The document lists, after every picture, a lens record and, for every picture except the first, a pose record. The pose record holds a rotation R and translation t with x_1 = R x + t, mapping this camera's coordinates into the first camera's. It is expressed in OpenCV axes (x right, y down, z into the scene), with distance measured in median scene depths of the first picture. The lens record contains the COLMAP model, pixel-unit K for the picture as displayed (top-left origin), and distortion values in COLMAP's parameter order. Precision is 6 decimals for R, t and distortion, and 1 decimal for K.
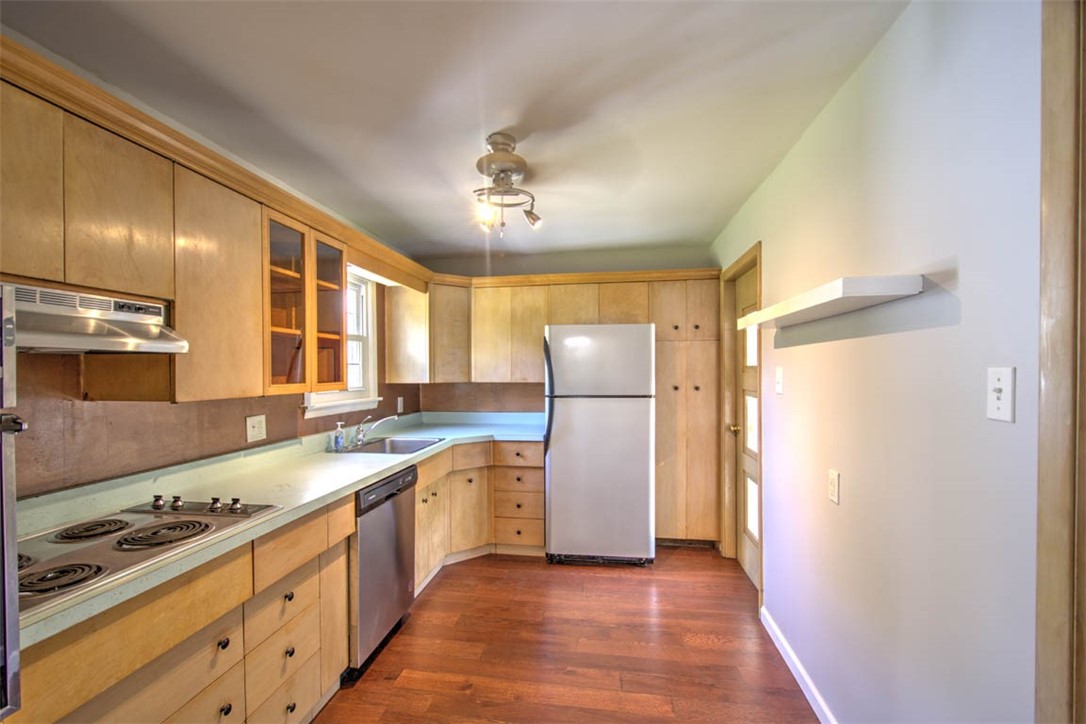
lens RADIAL K [[463.6, 0, 541.8], [0, 463.6, 374.4], [0, 0, 1]] dist [0.000829, 0.000455]
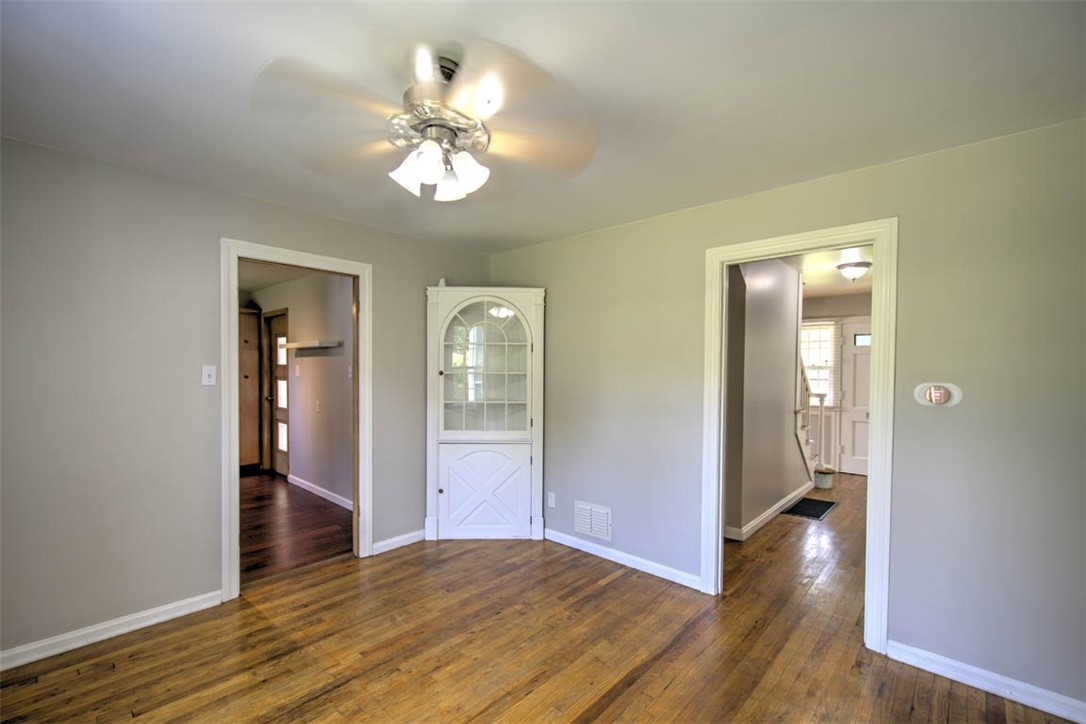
lens RADIAL K [[463.6, 0, 541.8], [0, 463.6, 374.4], [0, 0, 1]] dist [0.000829, 0.000455]
pose [[0.551776, -0.010412, 0.833927, -0.564713], [0.004154, 0.999944, 0.009736, 0.007352], [-0.833982, -0.001908, 0.551788, -0.985004]]
